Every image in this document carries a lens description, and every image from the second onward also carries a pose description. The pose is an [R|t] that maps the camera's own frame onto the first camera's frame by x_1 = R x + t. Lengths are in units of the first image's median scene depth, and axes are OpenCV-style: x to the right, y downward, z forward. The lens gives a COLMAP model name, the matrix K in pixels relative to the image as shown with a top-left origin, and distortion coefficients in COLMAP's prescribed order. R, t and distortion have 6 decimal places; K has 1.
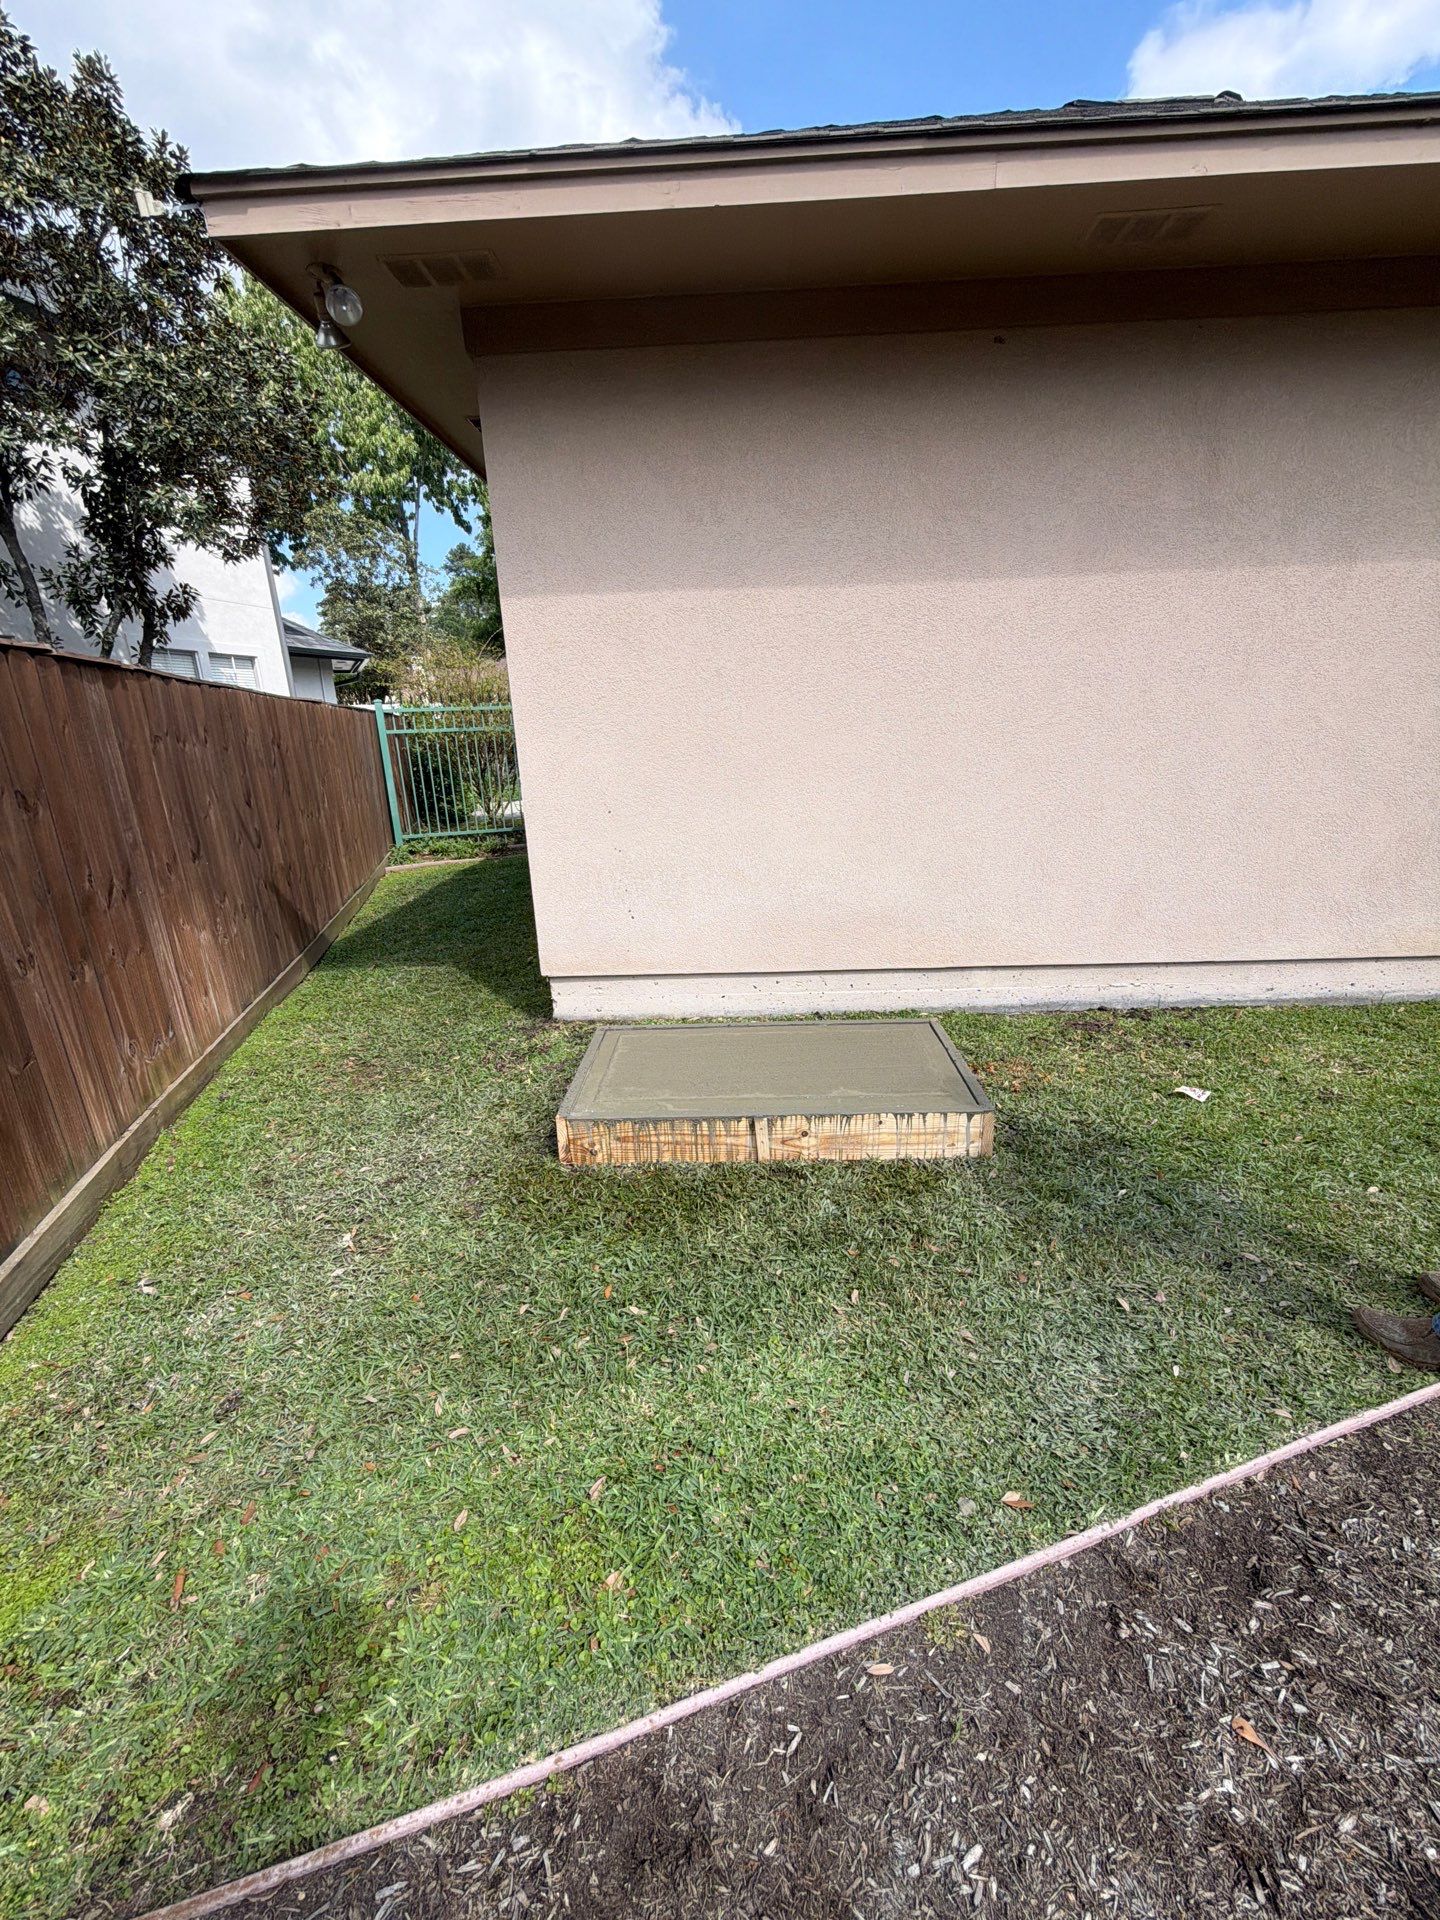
lens RADIAL K [[763.6, 0, 720.0], [0, 763.6, 960.0], [0, 0, 1]] dist [0.001163, -0.000317]
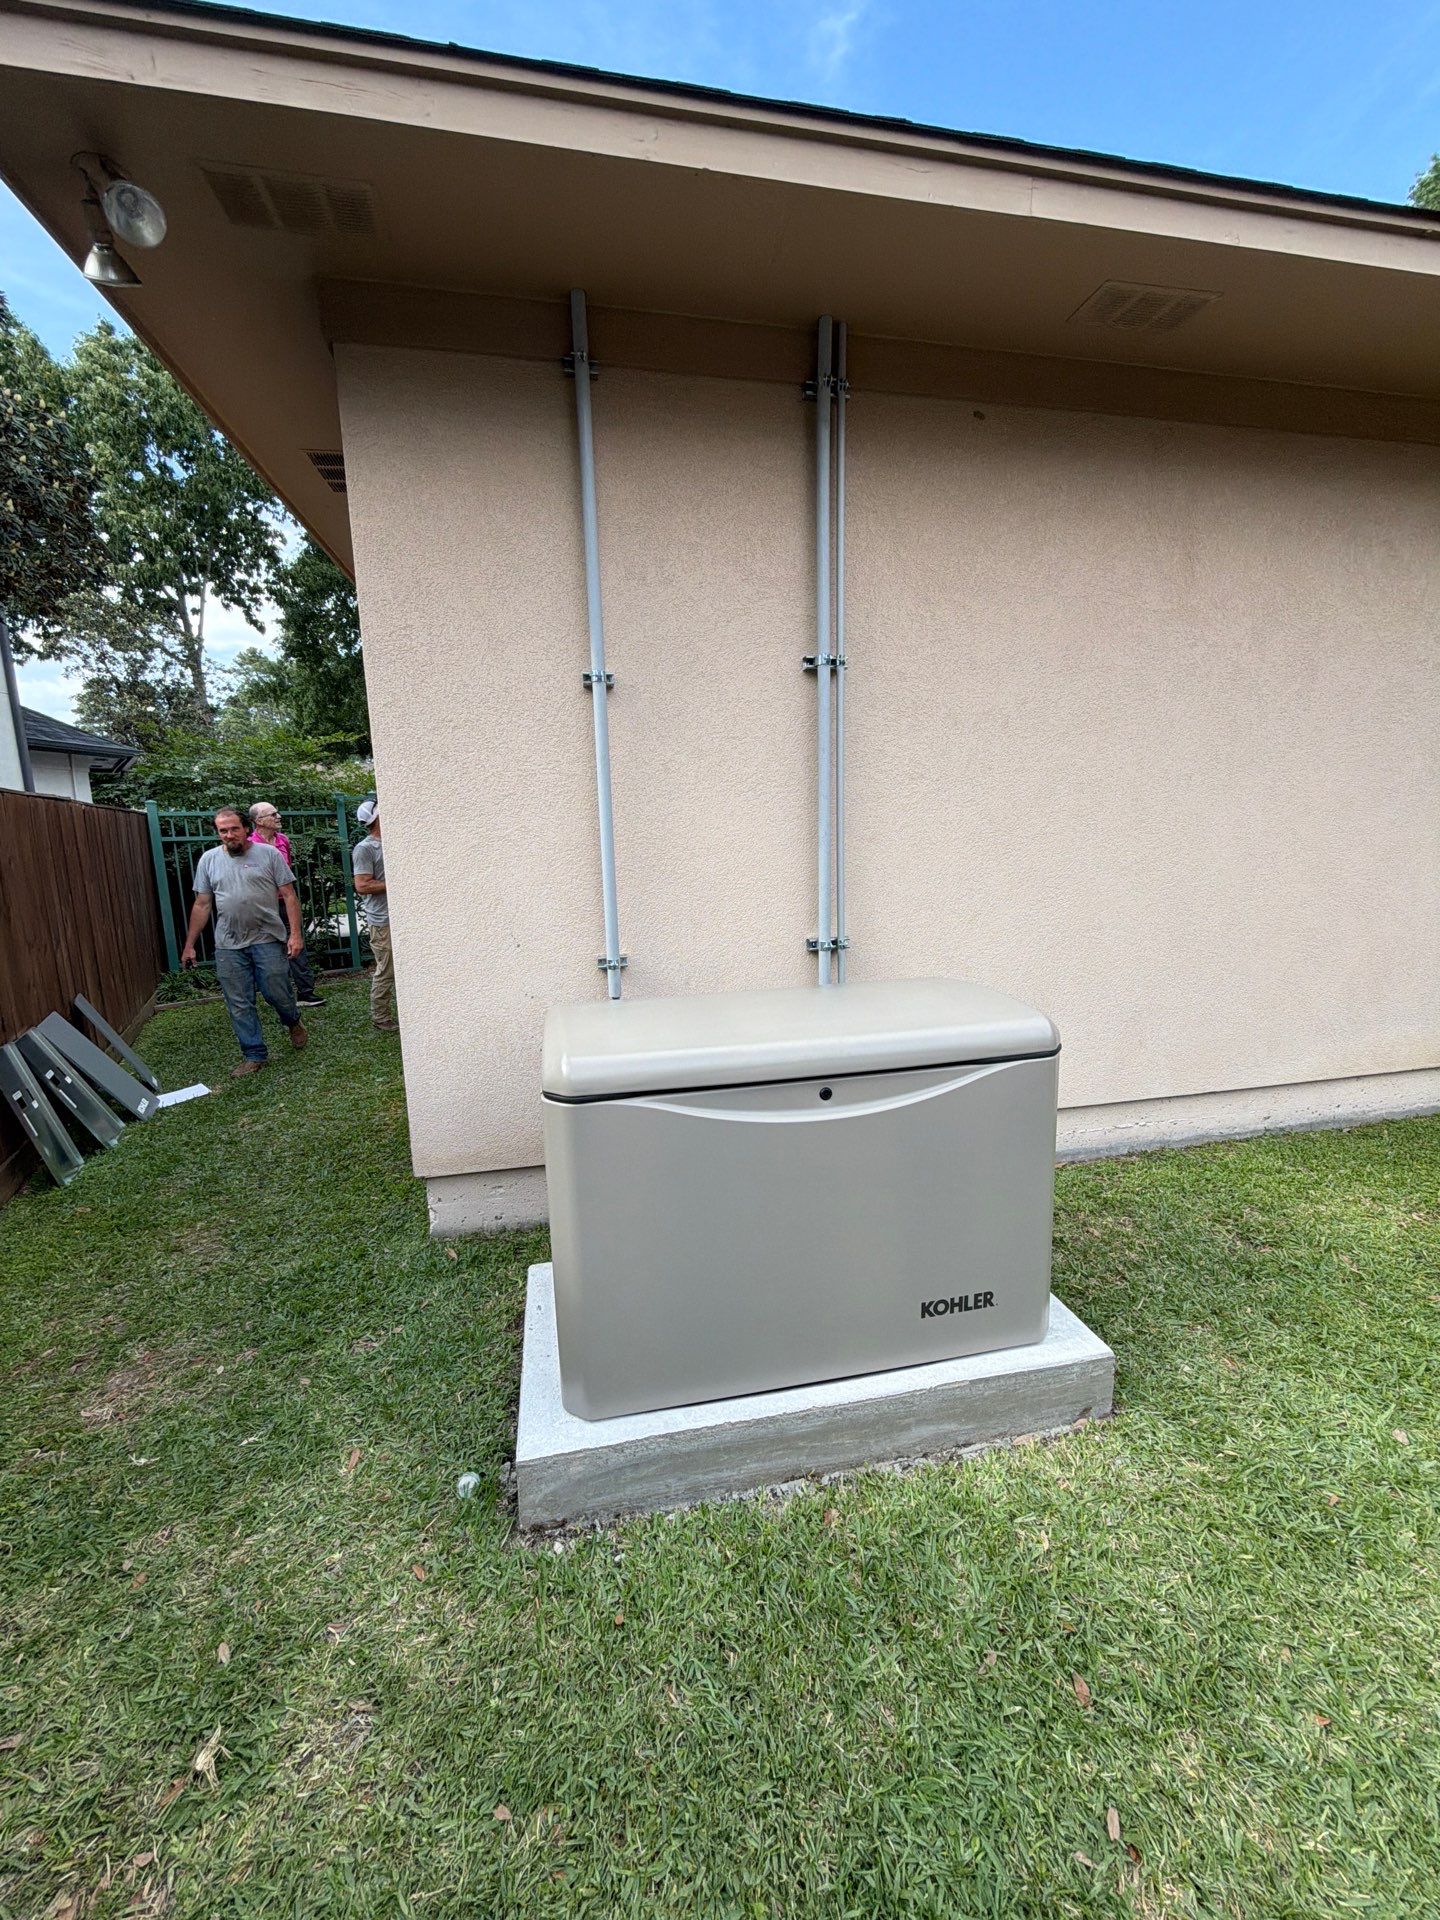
lens RADIAL K [[763.6, 0, 720.0], [0, 763.6, 960.0], [0, 0, 1]] dist [0.001163, -0.000317]
pose [[0.972624, -0.030753, 0.230339, -0.119283], [0.061915, 0.989670, -0.129307, -0.070226], [-0.223983, 0.140028, 0.964481, 0.238531]]
